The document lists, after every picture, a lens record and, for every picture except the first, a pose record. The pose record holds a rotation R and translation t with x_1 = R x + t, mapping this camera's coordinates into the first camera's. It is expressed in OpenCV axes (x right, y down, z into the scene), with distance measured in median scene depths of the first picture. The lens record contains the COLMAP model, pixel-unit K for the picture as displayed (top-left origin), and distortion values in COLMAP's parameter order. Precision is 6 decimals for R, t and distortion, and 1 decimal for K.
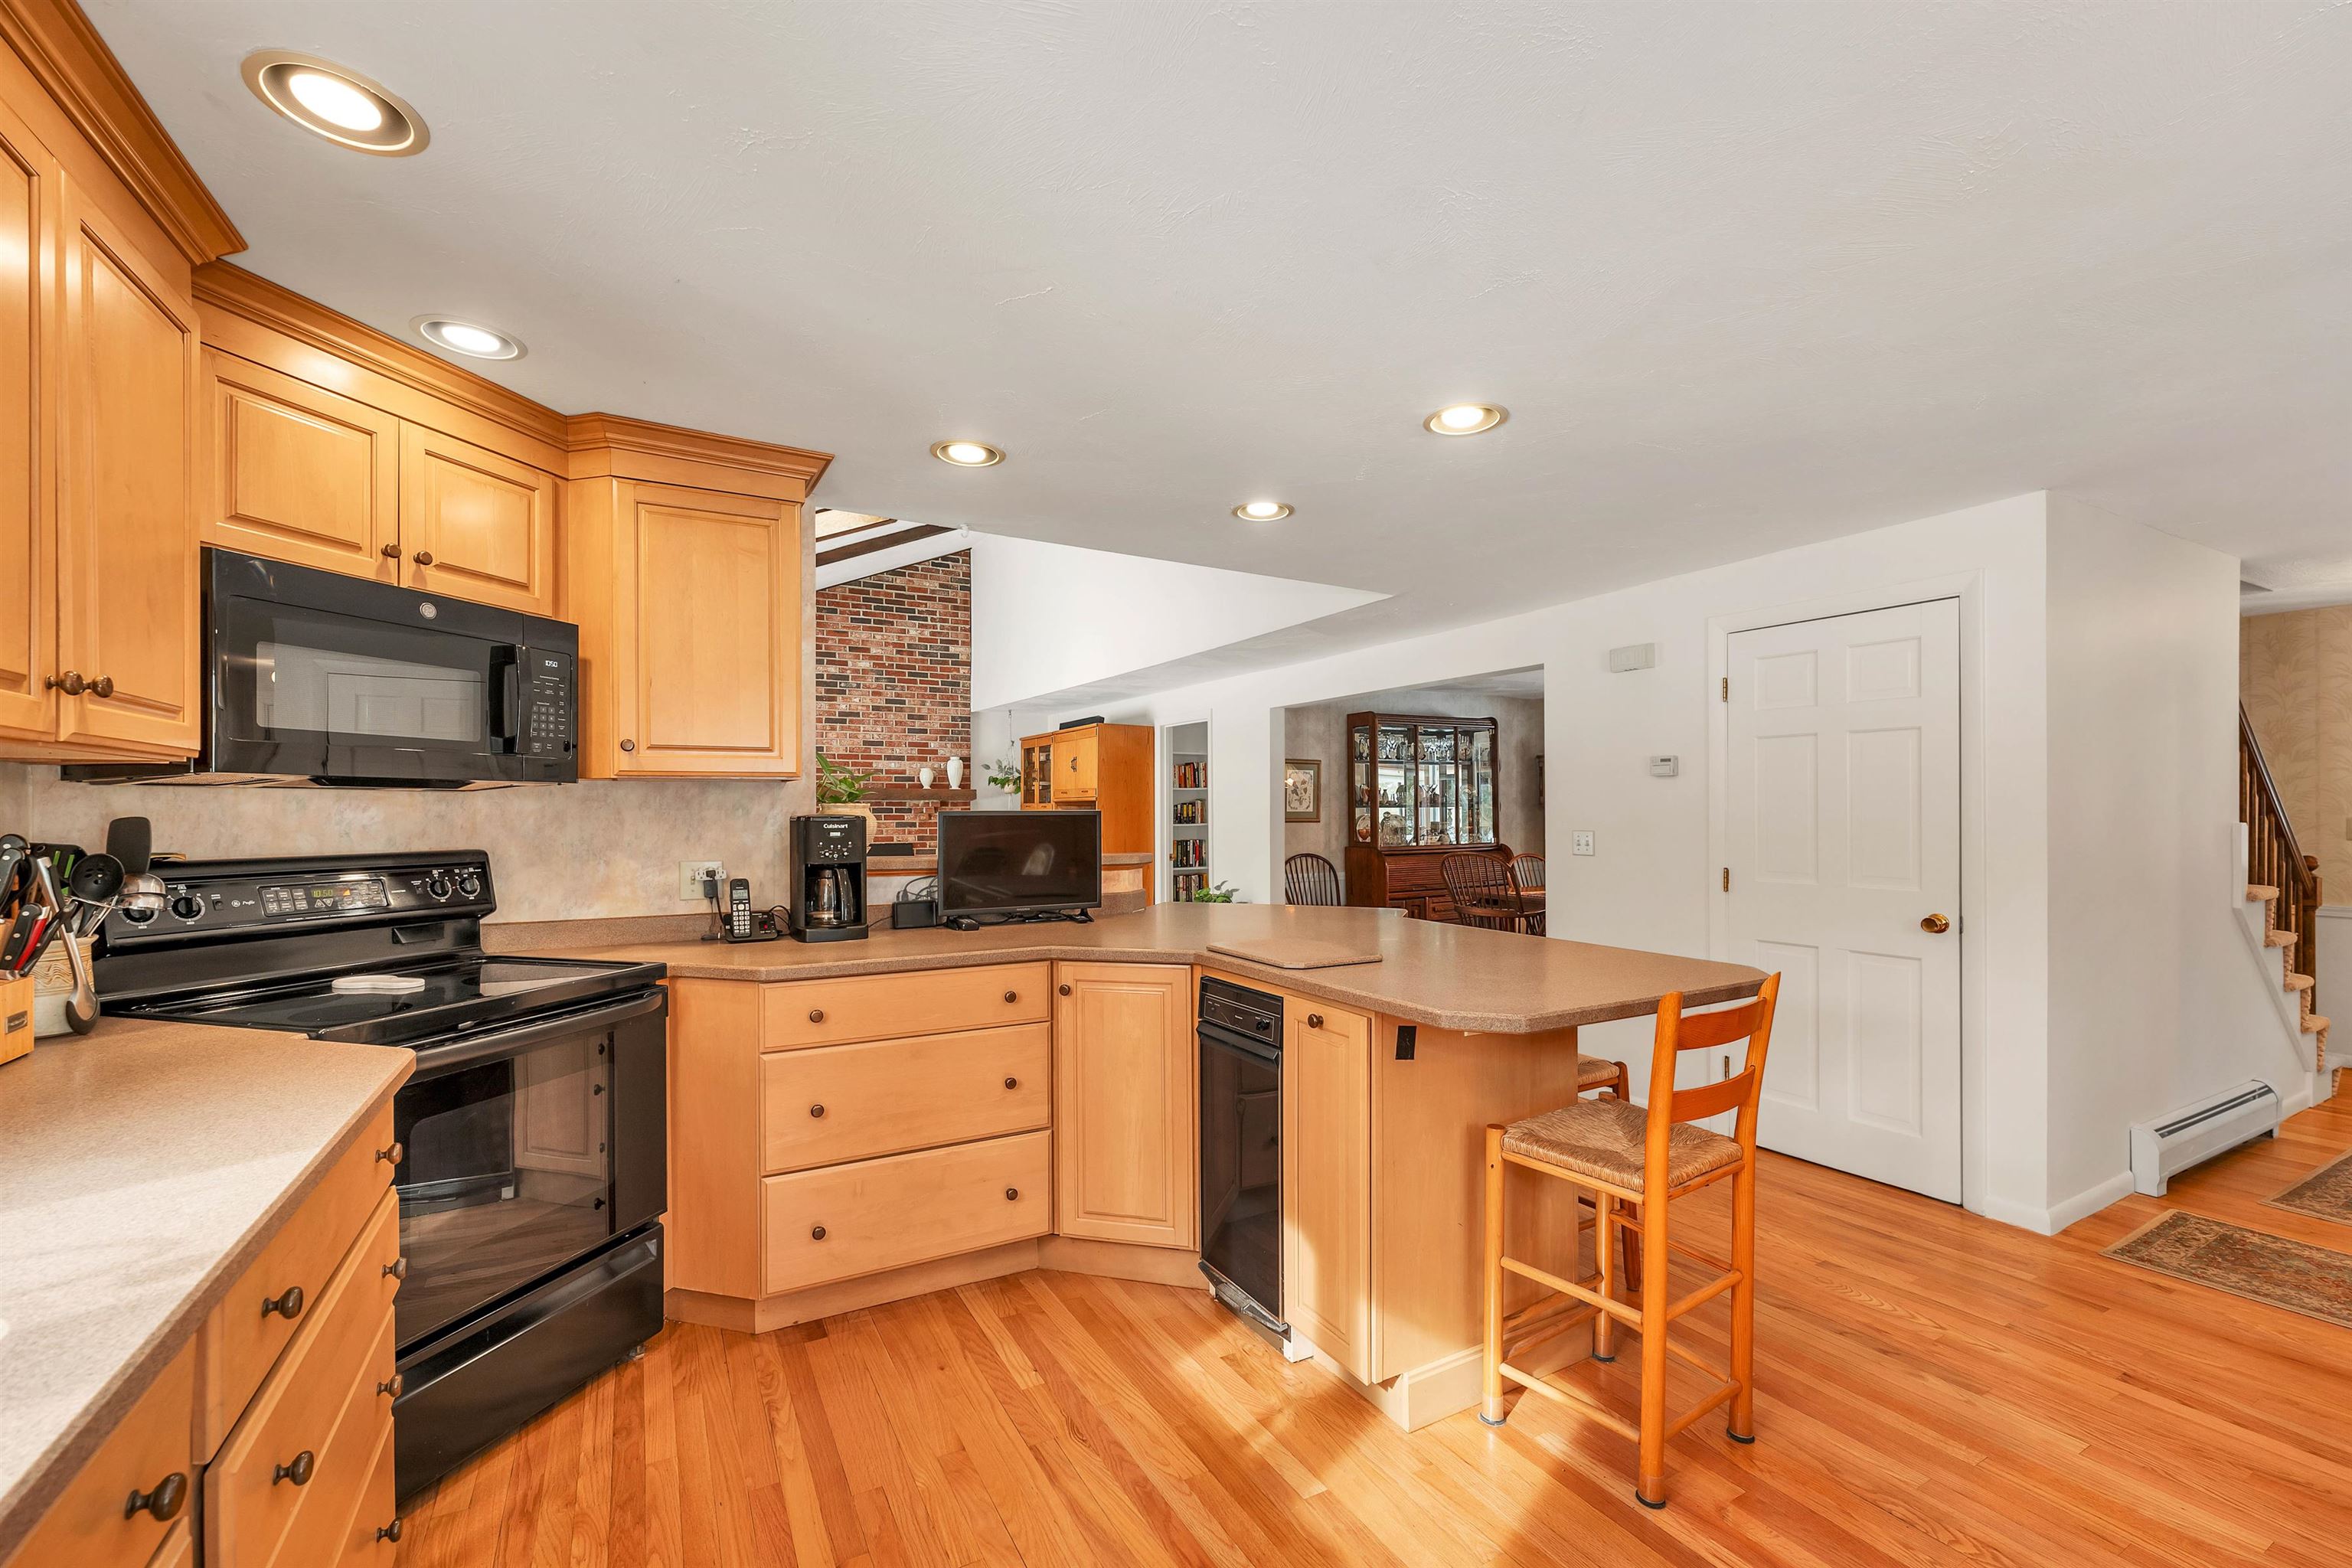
lens RADIAL K [[972.5, 0, 1177.7], [0, 972.5, 811.1], [0, 0, 1]] dist [-0.002120, -0.000229]
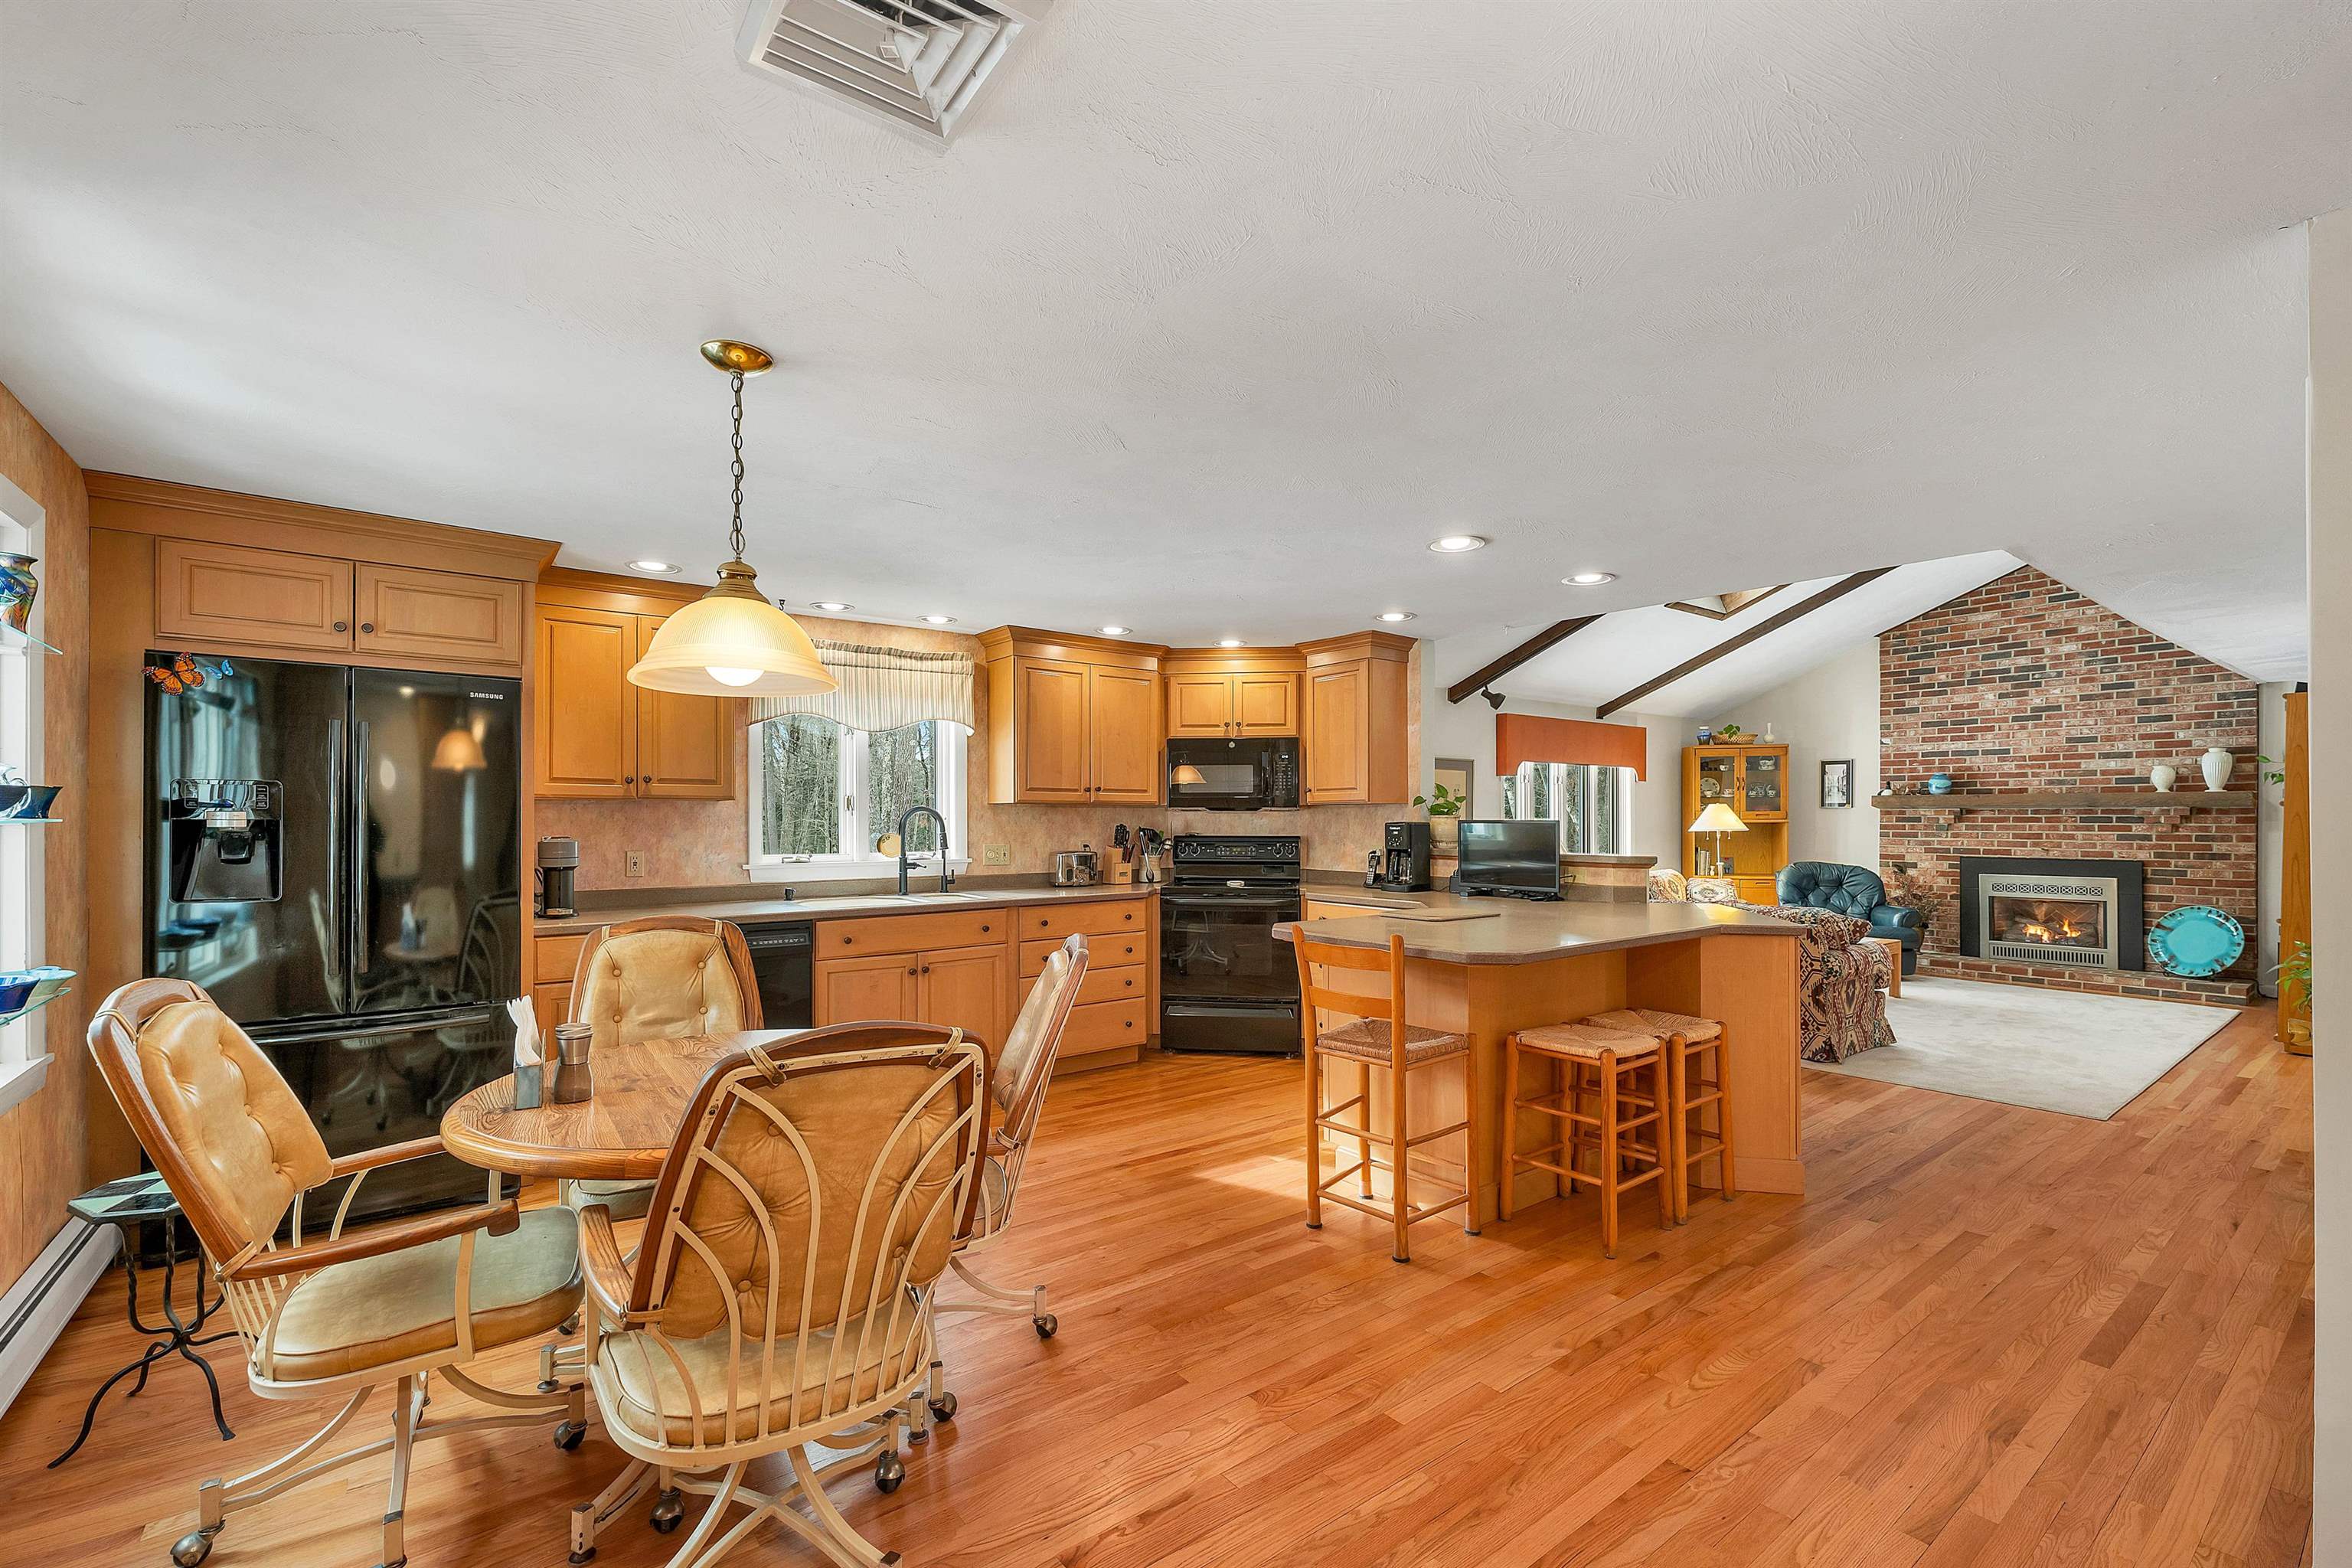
lens RADIAL K [[995.7, 0, 1167.9], [0, 995.7, 819.4], [0, 0, 1]] dist [0.001436, 0.000130]
pose [[0.137630, 0.002400, -0.990481, 1.550875], [-0.001681, 0.999996, 0.002190, -0.005240], [0.990482, 0.001364, 0.137633, 0.356575]]
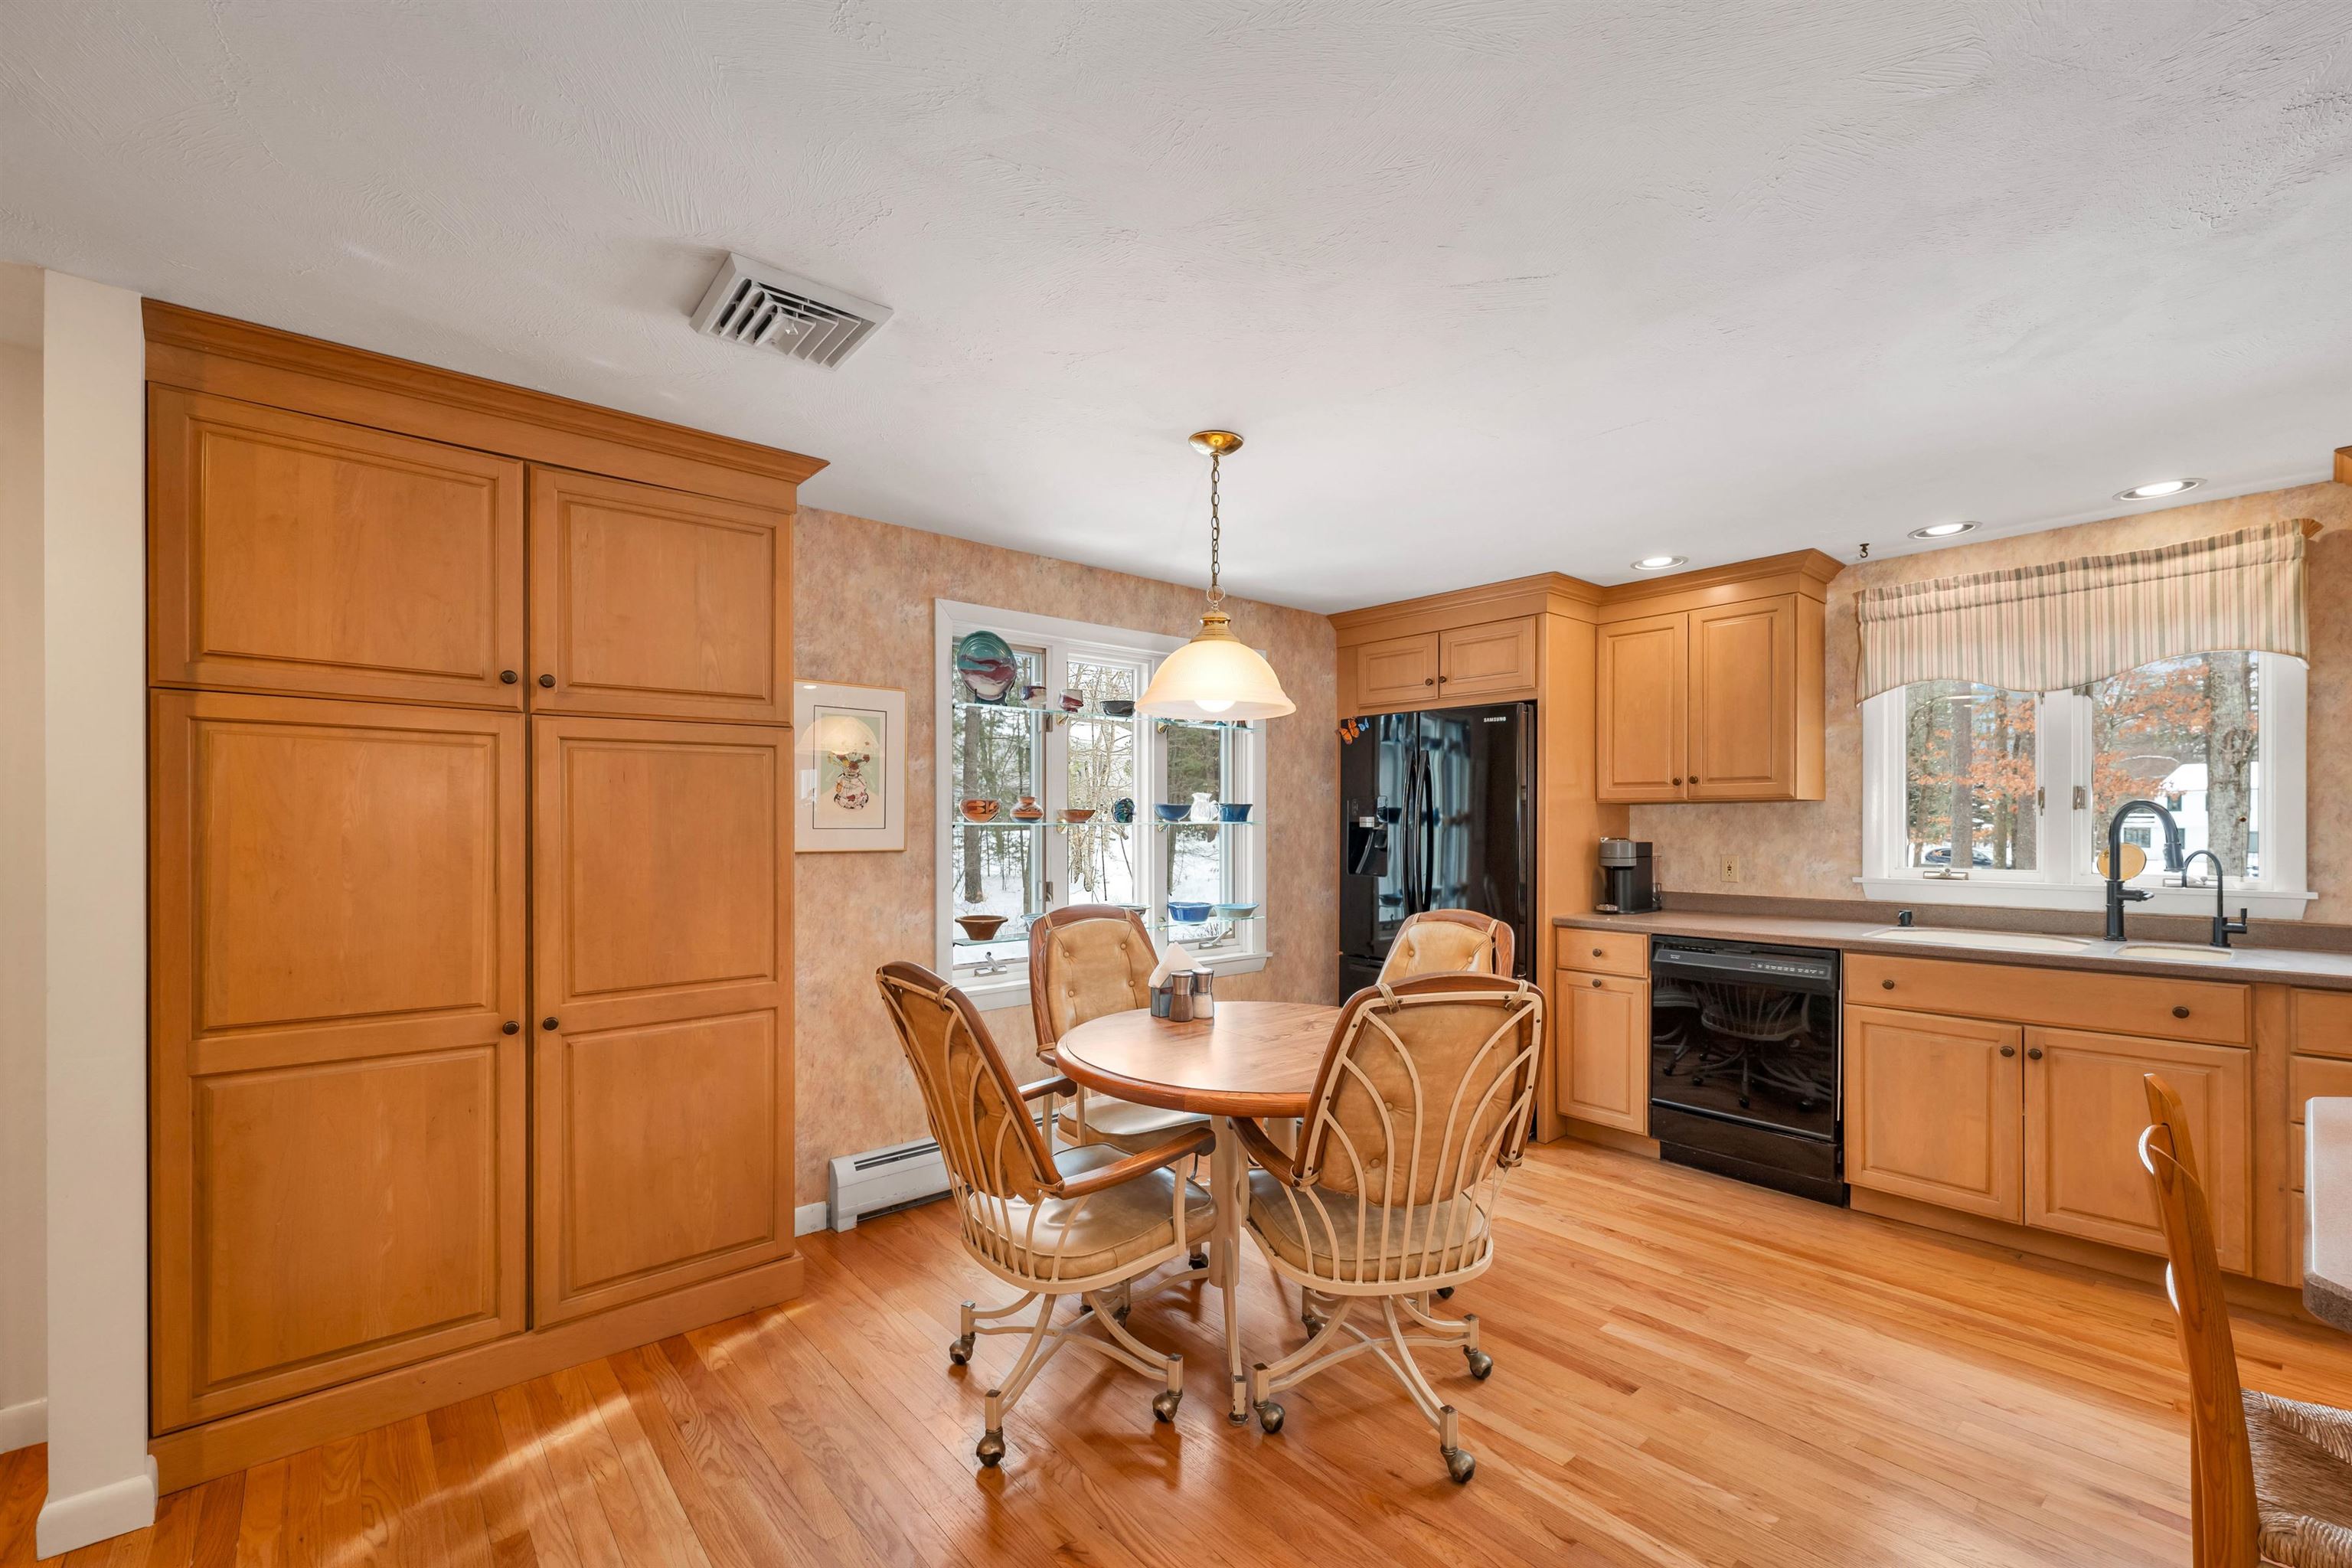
lens RADIAL K [[975.1, 0, 1182.4], [0, 975.1, 827.2], [0, 0, 1]] dist [0.001206, -0.000183]
pose [[-0.979699, 0.004625, -0.200423, 0.928886], [0.003466, 0.999975, 0.006132, -0.003777], [0.200446, 0.005313, -0.979690, 1.063451]]
